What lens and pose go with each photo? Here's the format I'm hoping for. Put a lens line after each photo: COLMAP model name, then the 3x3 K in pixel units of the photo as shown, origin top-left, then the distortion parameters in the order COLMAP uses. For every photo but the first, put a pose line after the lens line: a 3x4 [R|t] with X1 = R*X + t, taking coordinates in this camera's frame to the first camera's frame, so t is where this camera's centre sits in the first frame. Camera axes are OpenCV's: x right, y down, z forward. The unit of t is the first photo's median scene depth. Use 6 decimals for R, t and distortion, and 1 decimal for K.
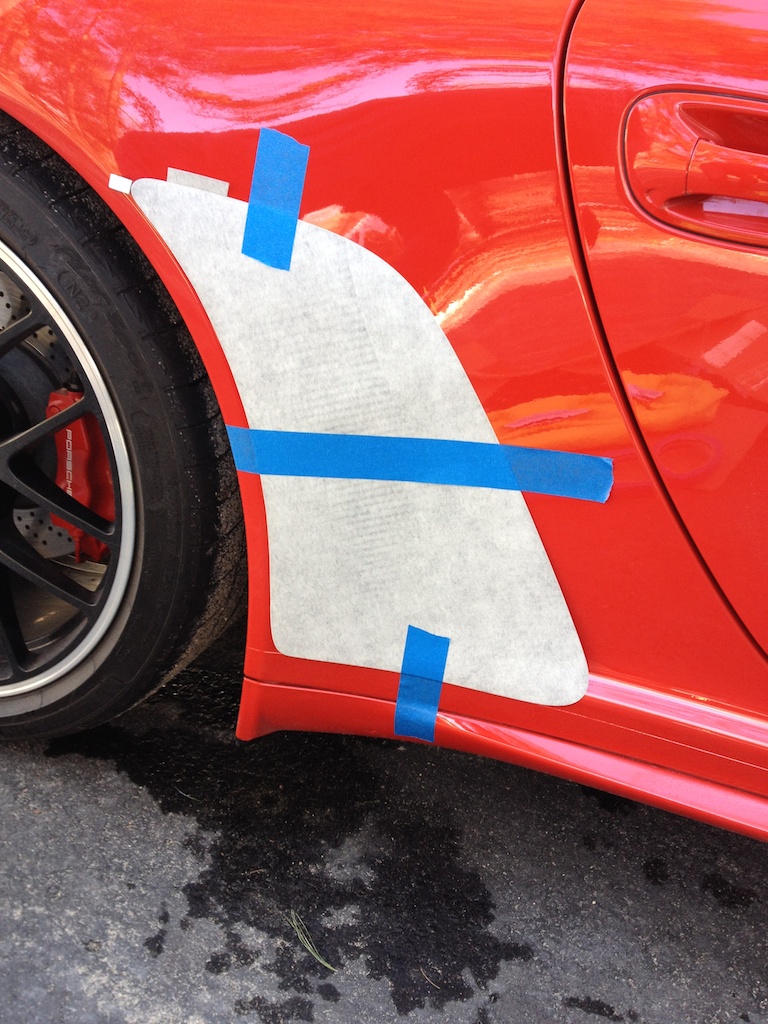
lens RADIAL K [[971.5, 0, 384.0], [0, 971.5, 512.0], [0, 0, 1]] dist [0.081301, -0.113811]
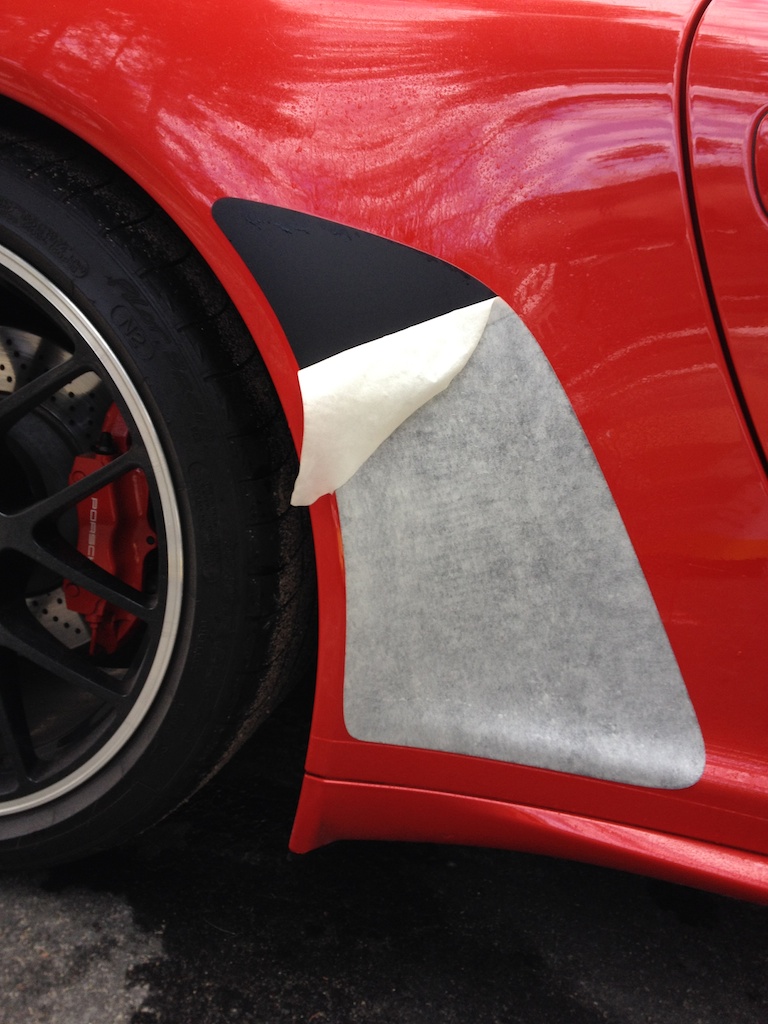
lens RADIAL K [[971.5, 0, 384.0], [0, 971.5, 512.0], [0, 0, 1]] dist [0.081301, -0.113811]
pose [[0.996527, -0.016199, 0.081681, -0.140654], [0.027509, 0.989868, -0.139300, 0.063147], [-0.078597, 0.141063, 0.986876, 0.110946]]
